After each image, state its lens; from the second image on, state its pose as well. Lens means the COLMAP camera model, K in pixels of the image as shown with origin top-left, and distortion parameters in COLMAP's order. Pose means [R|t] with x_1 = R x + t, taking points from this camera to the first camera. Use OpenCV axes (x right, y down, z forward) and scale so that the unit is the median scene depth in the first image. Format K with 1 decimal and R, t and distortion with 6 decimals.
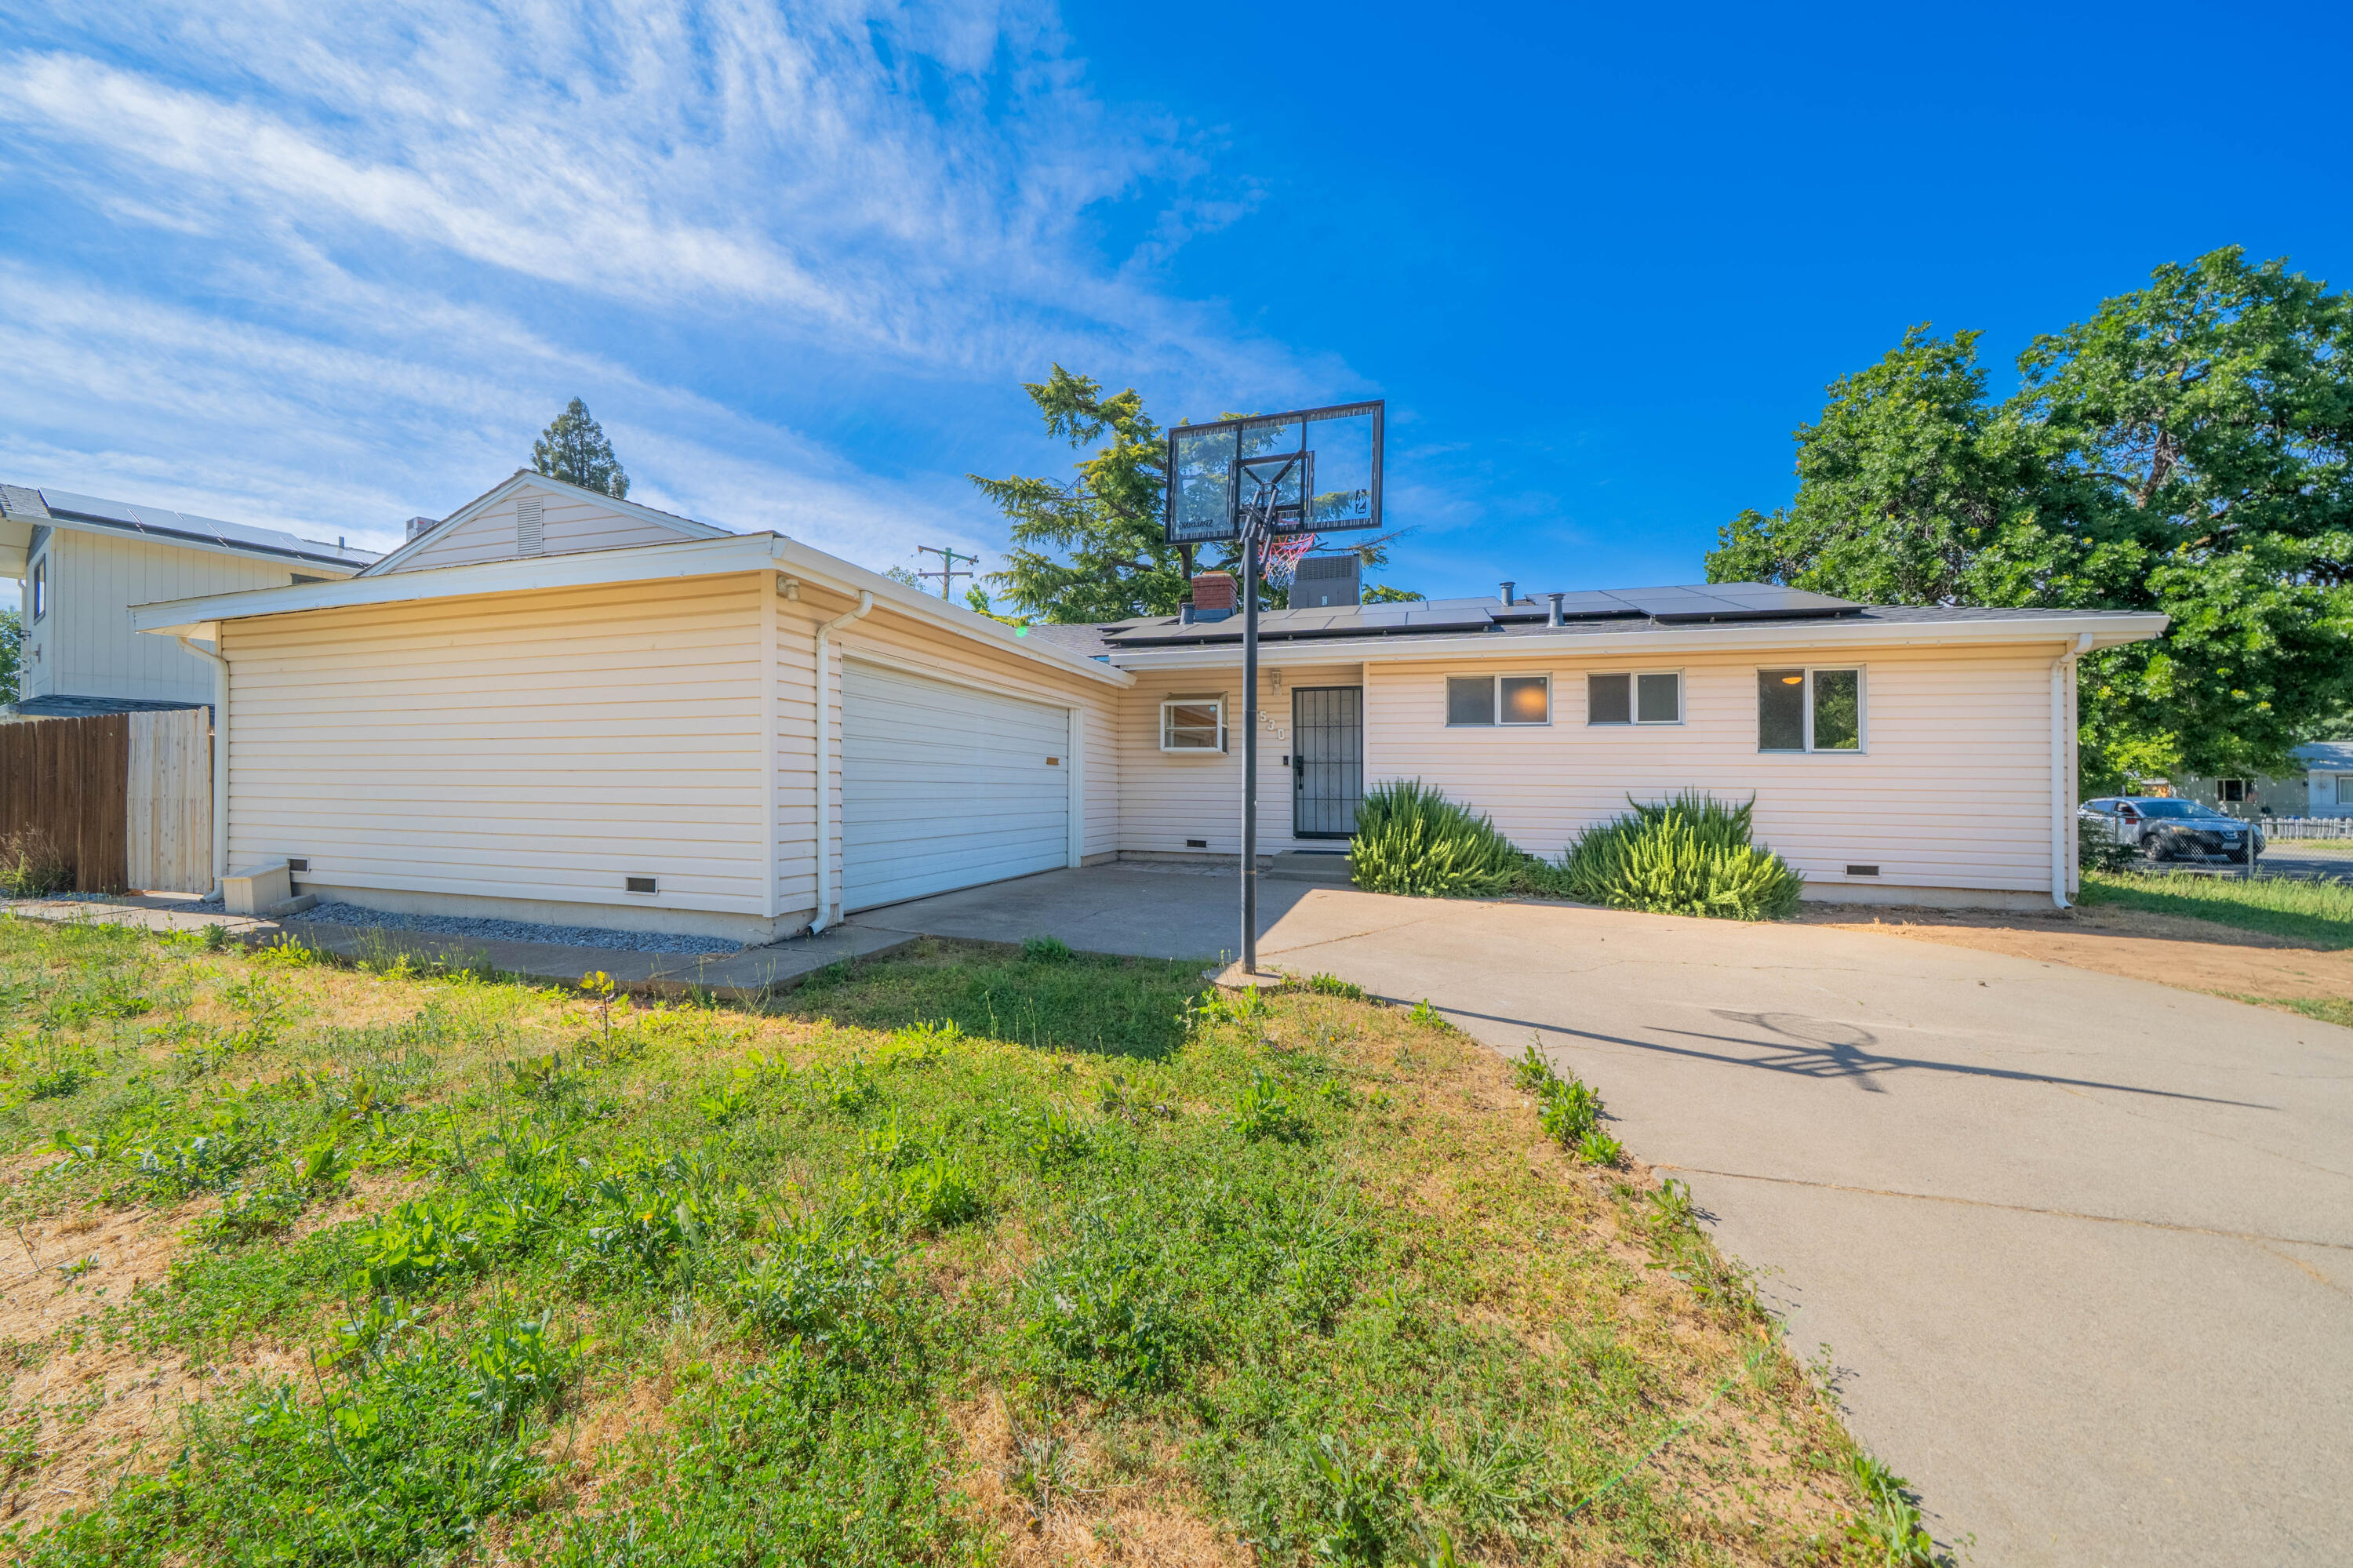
lens RADIAL K [[825.8, 0, 1166.7], [0, 825.8, 778.2], [0, 0, 1]] dist [-0.000842, -0.000001]
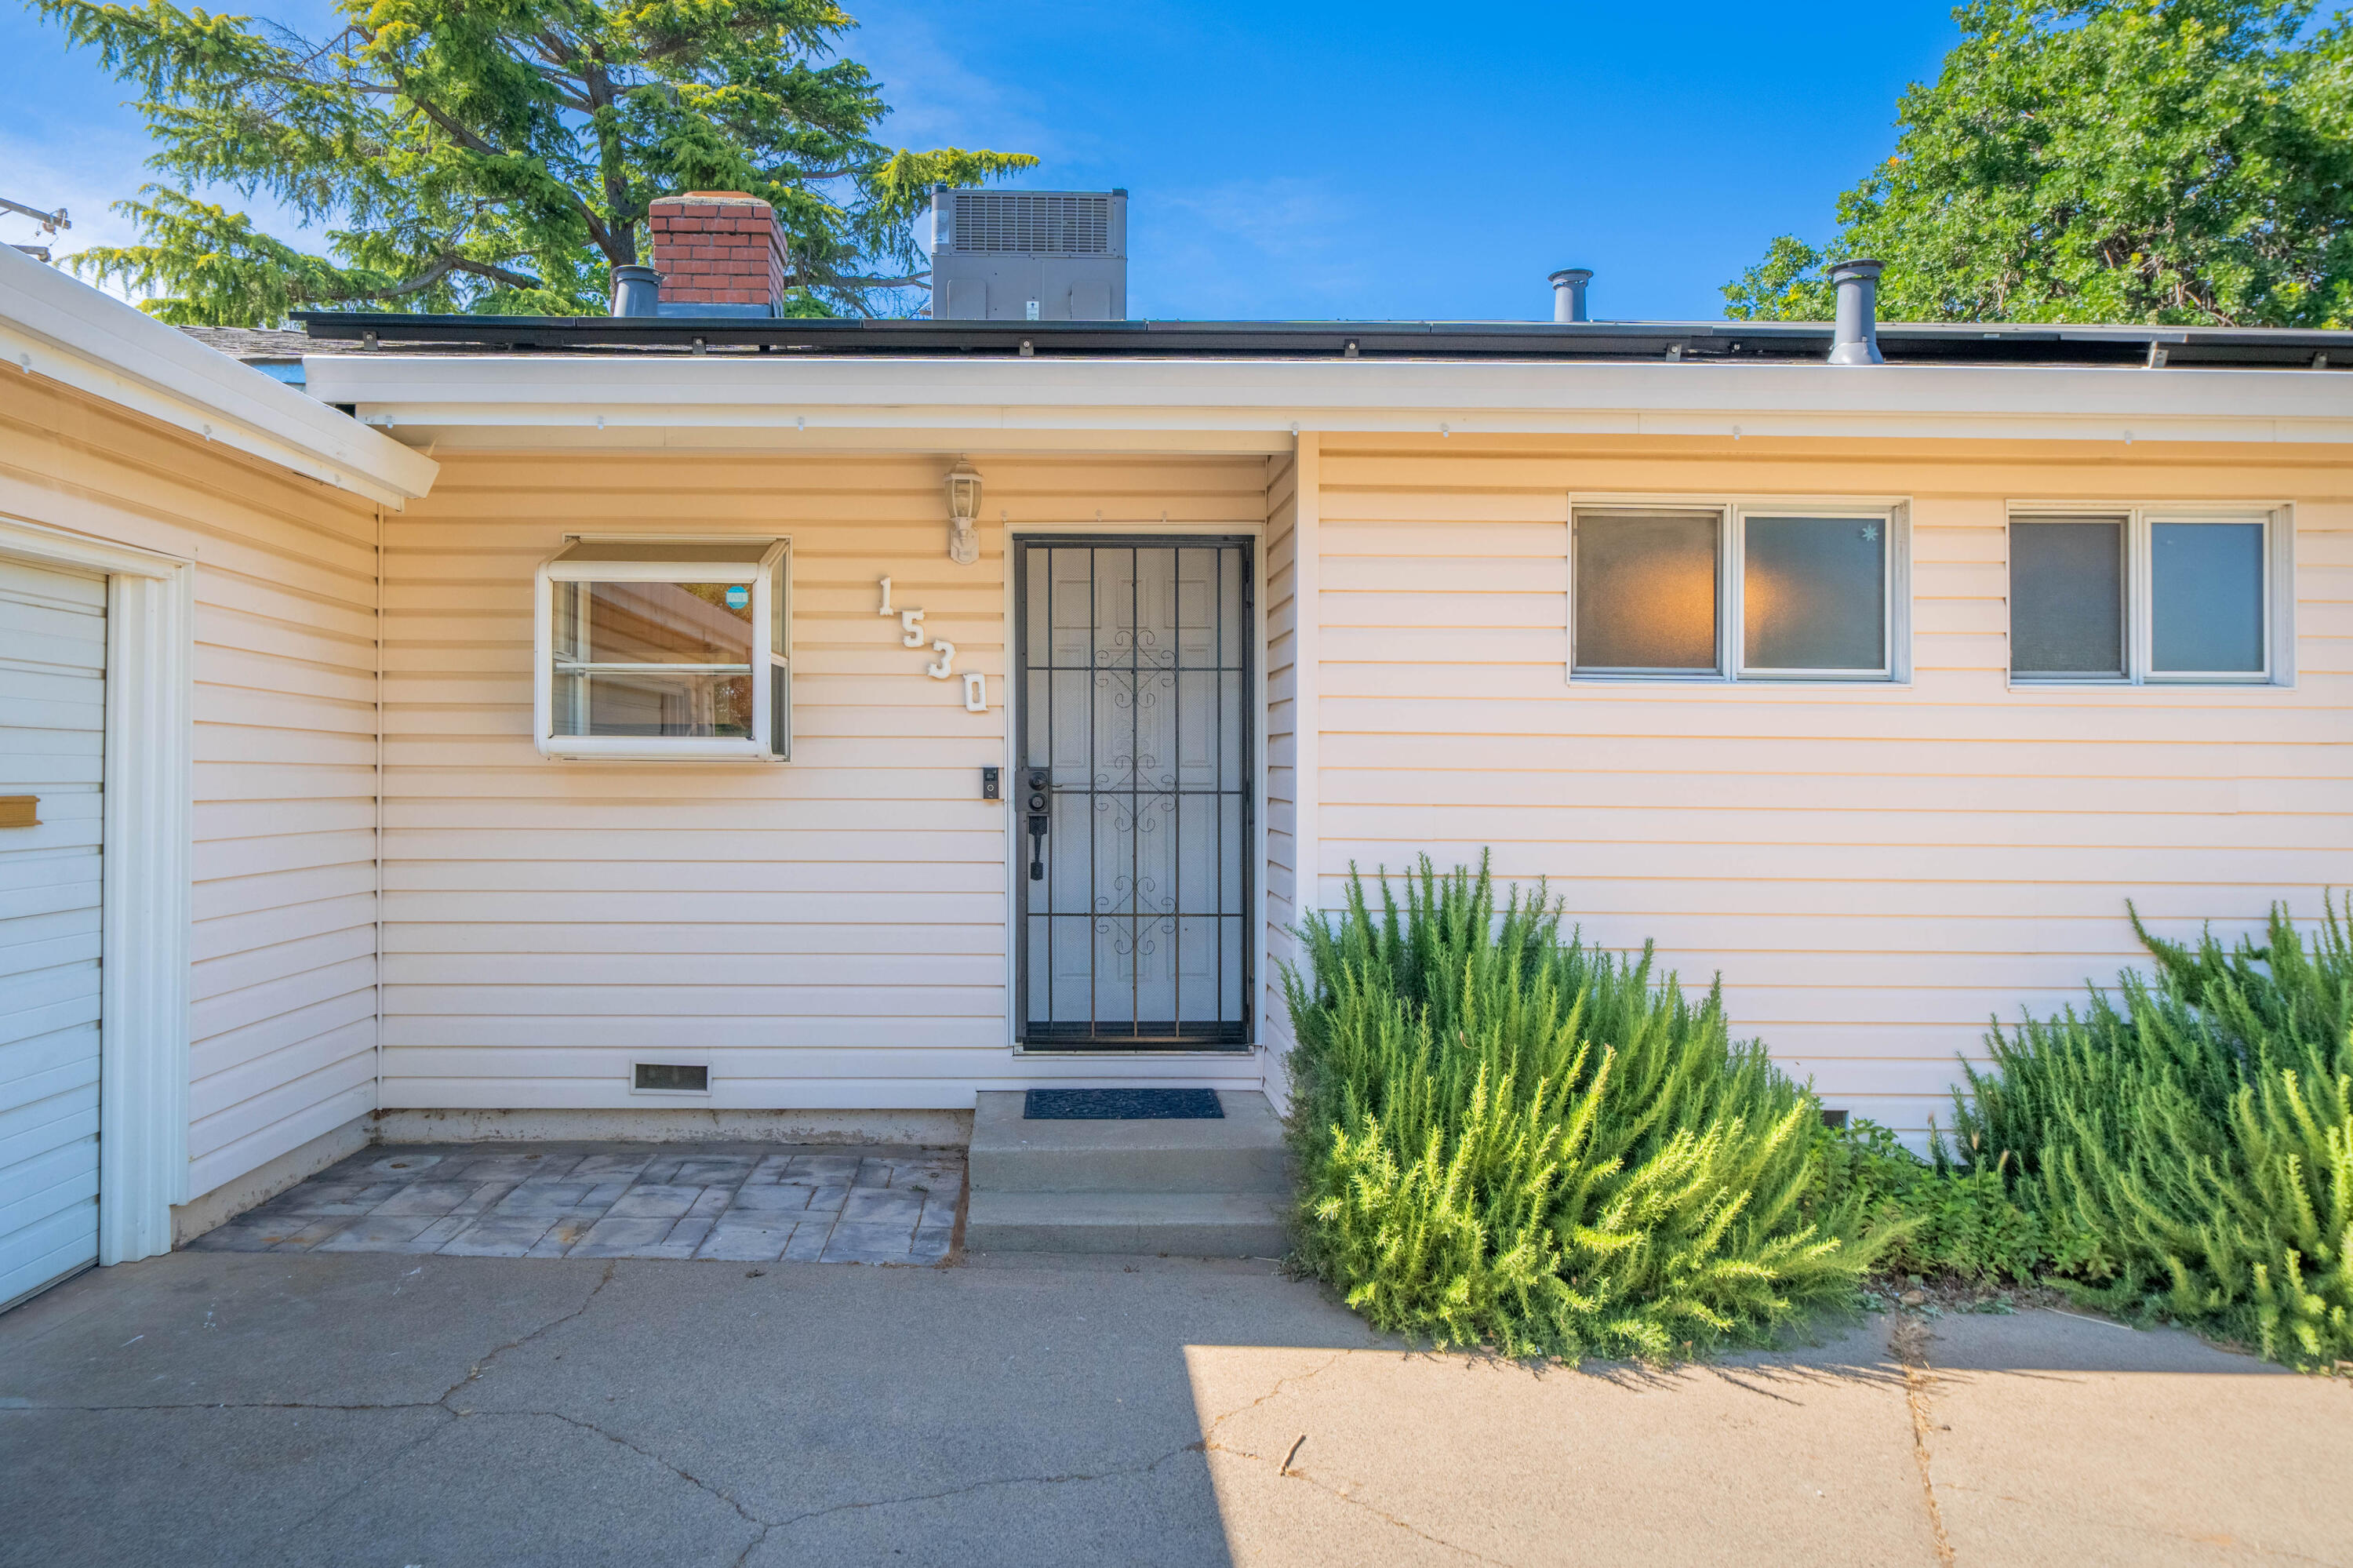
lens RADIAL K [[1883.3, 0, 1160.7], [0, 1883.3, 774.2], [0, 0, 1]] dist [0.011899, 0.000692]
pose [[0.954991, 0.001934, 0.296627, 0.004905], [-0.000252, 0.999984, -0.005709, -0.023134], [-0.296634, 0.005378, 0.954976, 0.381224]]
